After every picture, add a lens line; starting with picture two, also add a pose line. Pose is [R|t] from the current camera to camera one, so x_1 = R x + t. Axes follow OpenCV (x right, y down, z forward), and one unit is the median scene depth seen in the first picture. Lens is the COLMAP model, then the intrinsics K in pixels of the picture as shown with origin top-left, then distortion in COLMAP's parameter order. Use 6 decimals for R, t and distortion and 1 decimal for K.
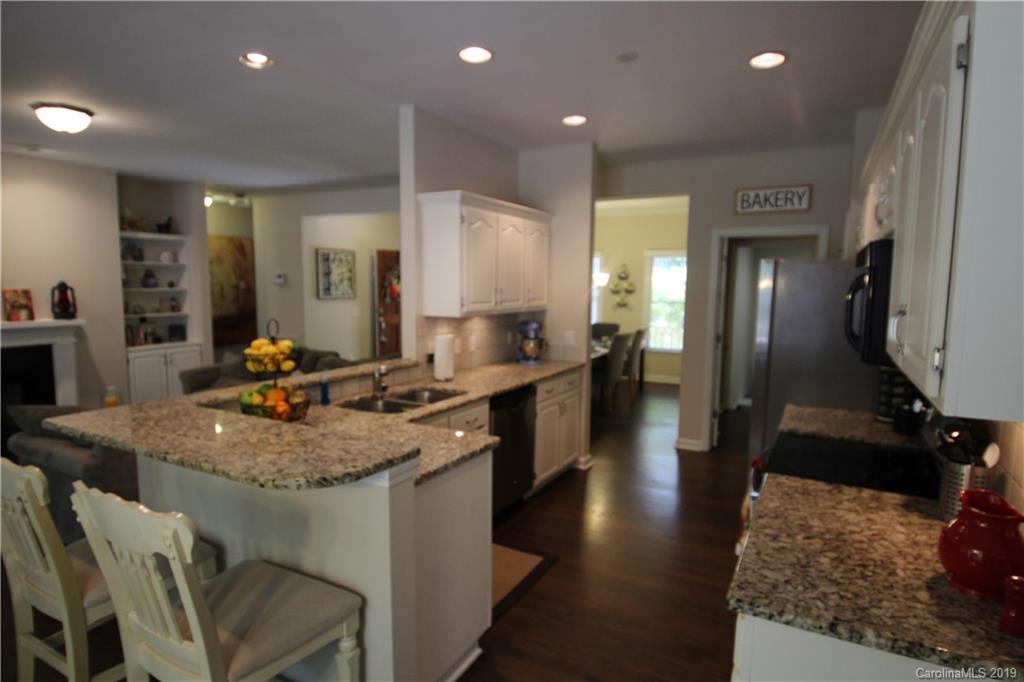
lens RADIAL K [[569.6, 0, 512.0], [0, 569.6, 341.0], [0, 0, 1]] dist [0.050574, -0.054200]
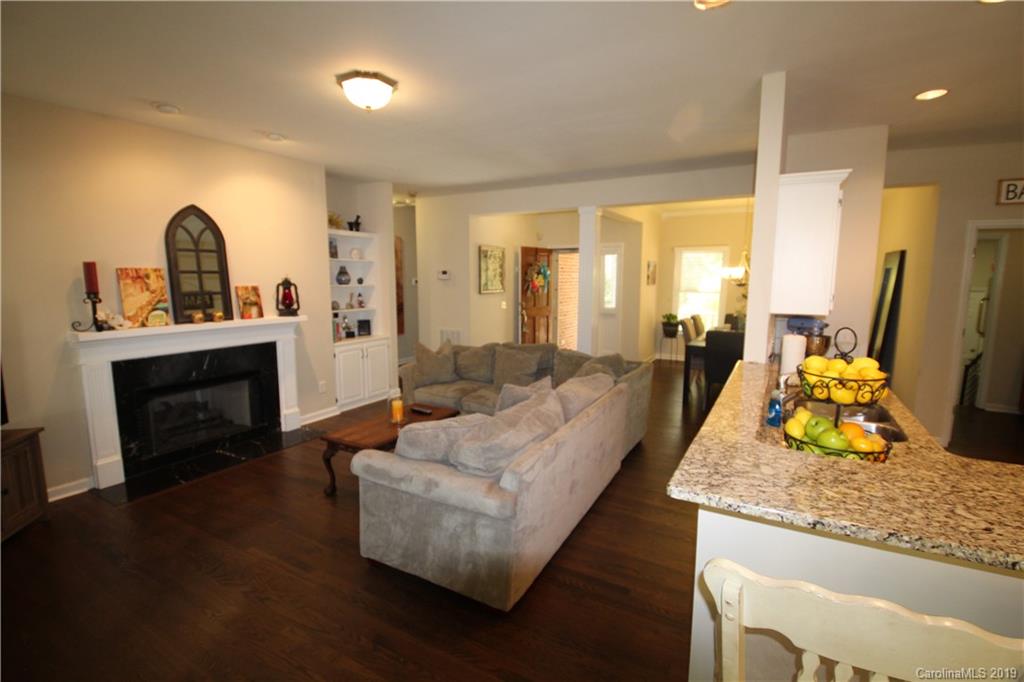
lens RADIAL K [[477.4, 0, 512.0], [0, 477.4, 341.0], [0, 0, 1]] dist [0.031699, -0.038006]
pose [[0.999851, -0.004376, -0.016696, -0.390748], [0.004885, 0.999520, 0.030591, -0.019173], [0.016554, -0.030668, 0.999393, 0.178583]]
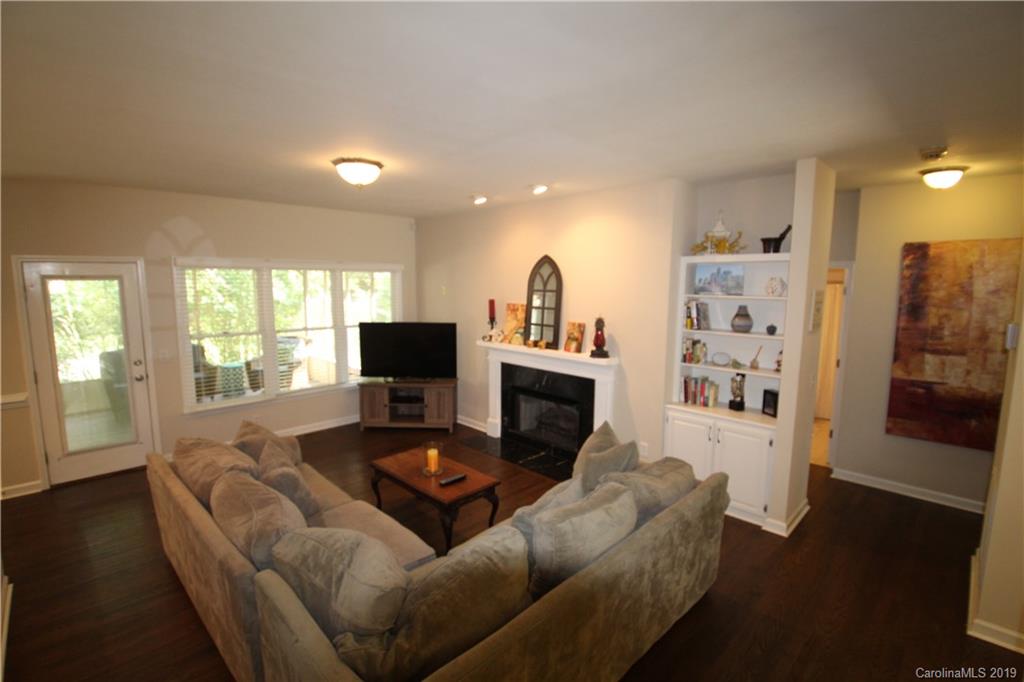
lens RADIAL K [[468.4, 0, 512.0], [0, 468.4, 341.0], [0, 0, 1]] dist [-0.000583, -0.014160]
pose [[-0.276778, 0.115897, -0.953919, 0.005374], [-0.107522, 0.982731, 0.150595, -0.172855], [0.954899, 0.144248, -0.259537, 1.103772]]
